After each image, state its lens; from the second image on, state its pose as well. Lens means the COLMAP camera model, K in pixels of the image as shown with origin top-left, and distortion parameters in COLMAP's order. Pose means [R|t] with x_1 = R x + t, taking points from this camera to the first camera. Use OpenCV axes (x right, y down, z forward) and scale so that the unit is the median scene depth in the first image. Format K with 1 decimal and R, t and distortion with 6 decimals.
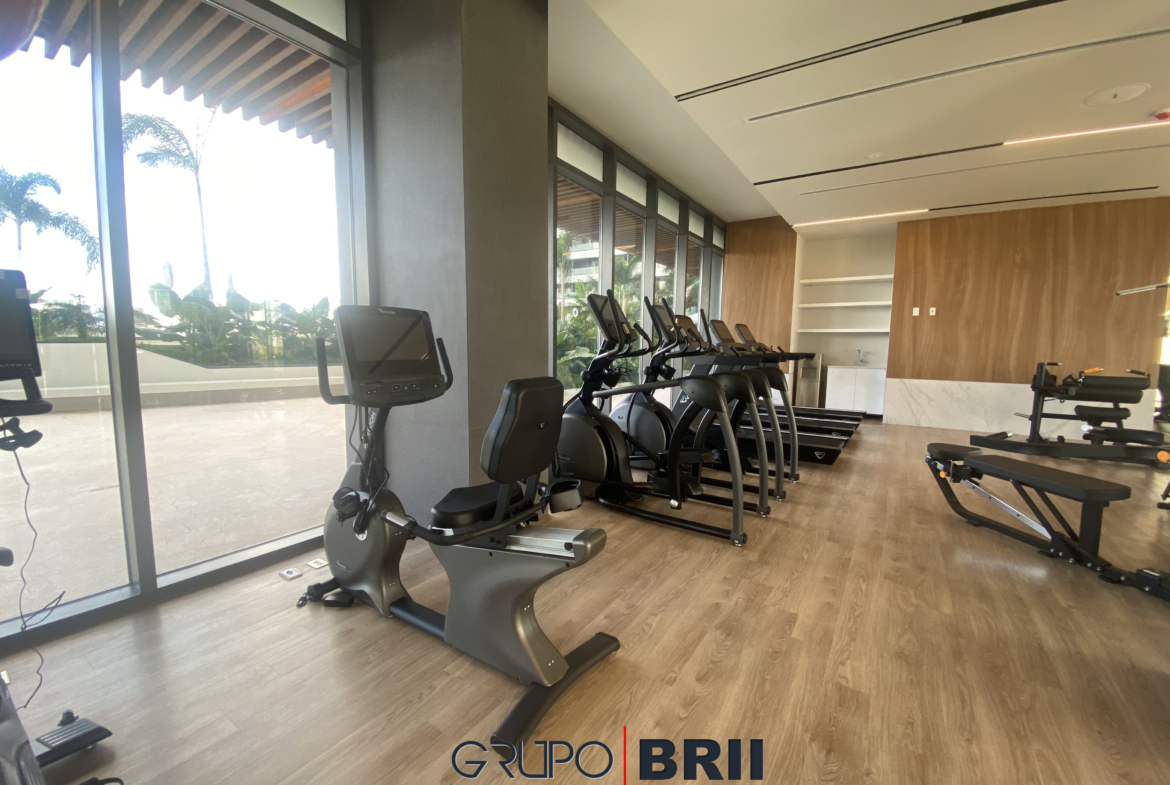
lens RADIAL K [[471.5, 0, 582.9], [0, 471.5, 396.9], [0, 0, 1]] dist [0.002942, -0.013387]
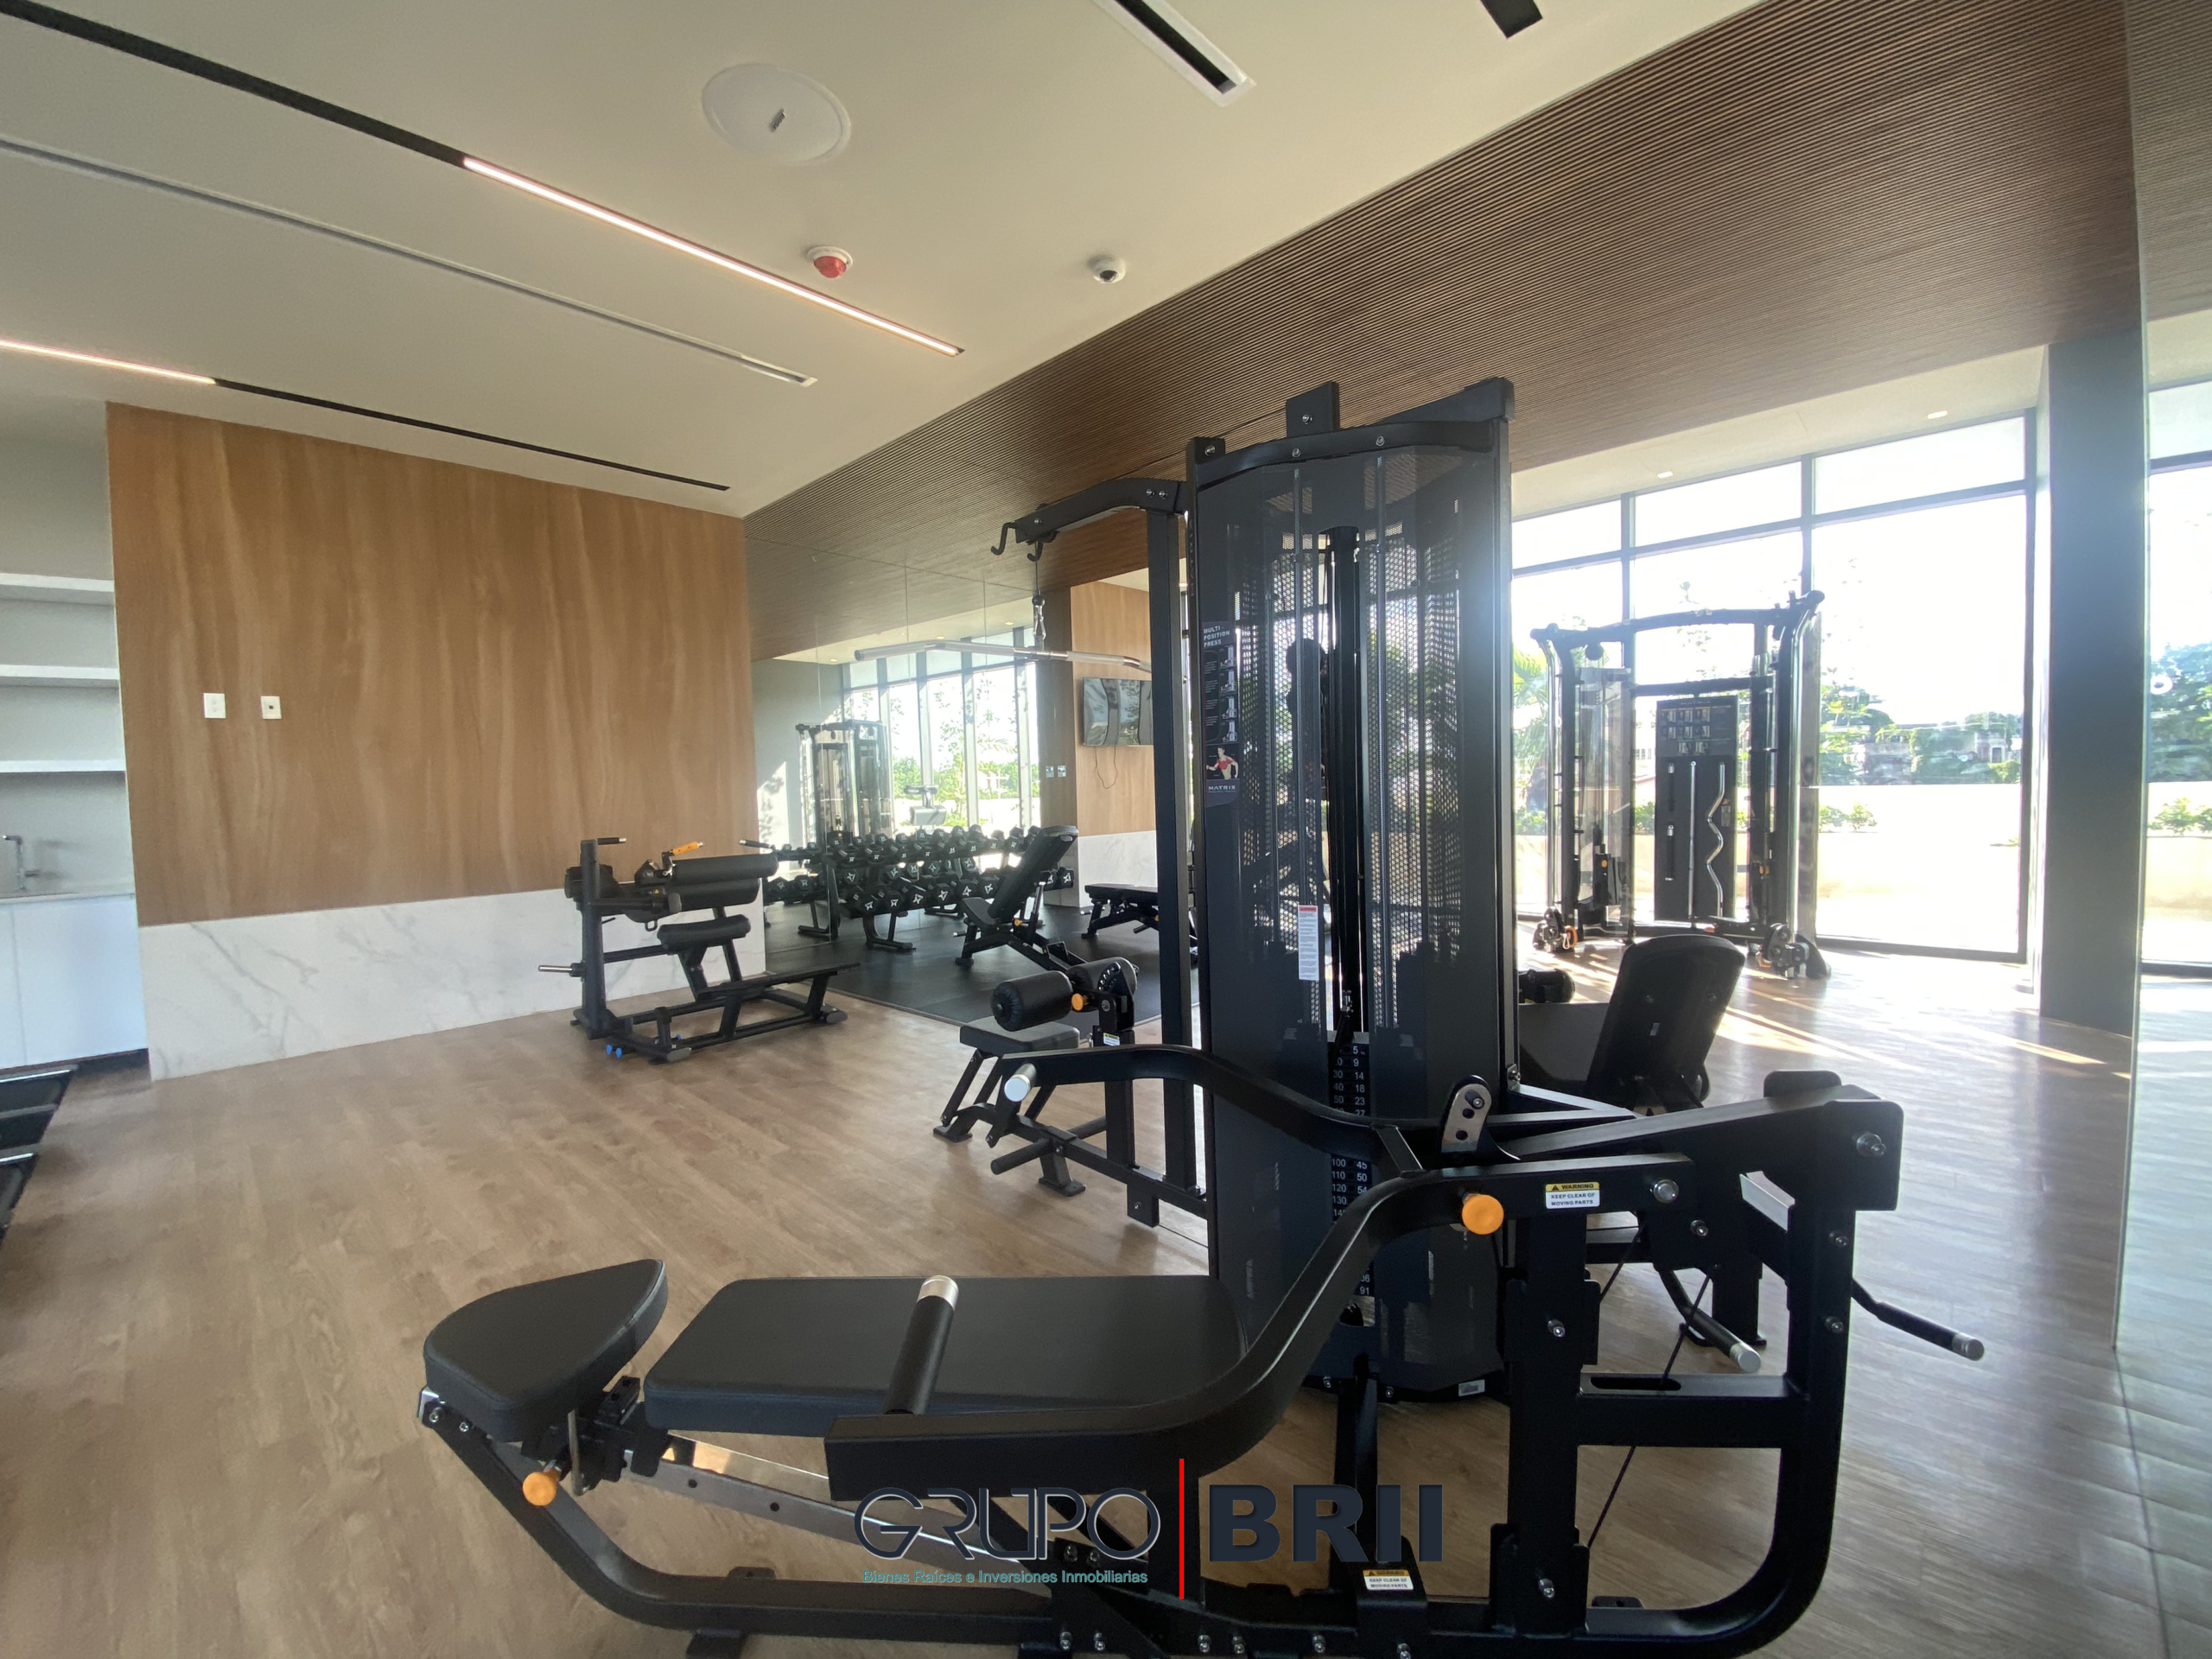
lens RADIAL K [[904.1, 0, 1106.0], [0, 904.1, 829.5], [0, 0, 1]] dist [0.001361, -0.013435]
pose [[0.168632, -0.057375, 0.984008, 0.227391], [0.143215, 0.989137, 0.033131, -0.034762], [-0.975219, 0.135338, 0.175017, 0.341586]]
